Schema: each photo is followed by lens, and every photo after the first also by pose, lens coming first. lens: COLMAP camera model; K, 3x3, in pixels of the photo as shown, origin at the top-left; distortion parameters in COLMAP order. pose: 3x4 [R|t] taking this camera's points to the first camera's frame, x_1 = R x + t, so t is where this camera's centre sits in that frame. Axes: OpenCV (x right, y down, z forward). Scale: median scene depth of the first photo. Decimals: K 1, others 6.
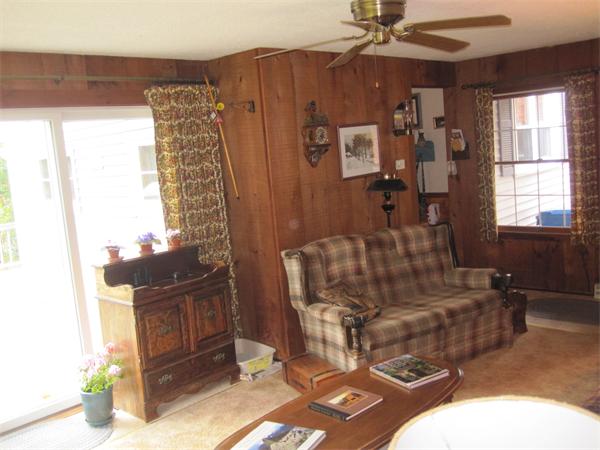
lens RADIAL K [[611.3, 0, 299.8], [0, 611.3, 224.4], [0, 0, 1]] dist [-0.061045, 0.000000]
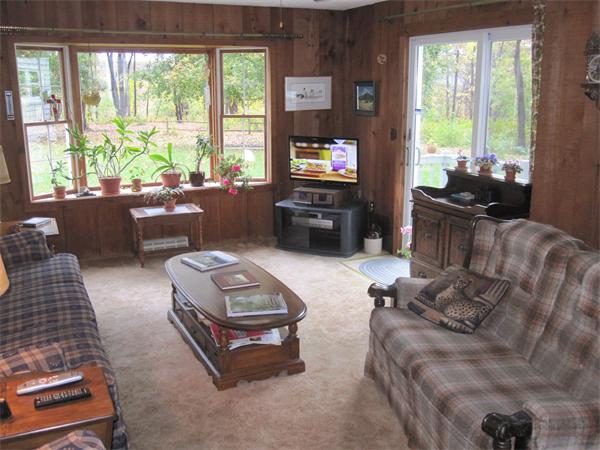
lens RADIAL K [[611.3, 0, 300.0], [0, 611.3, 225.2], [0, 0, 1]] dist [-0.061045, 0.000000]
pose [[-0.328839, 0.300958, -0.895148, 0.815533], [-0.096373, 0.932220, 0.348825, -0.206850], [0.939456, 0.200976, -0.277546, 1.034154]]
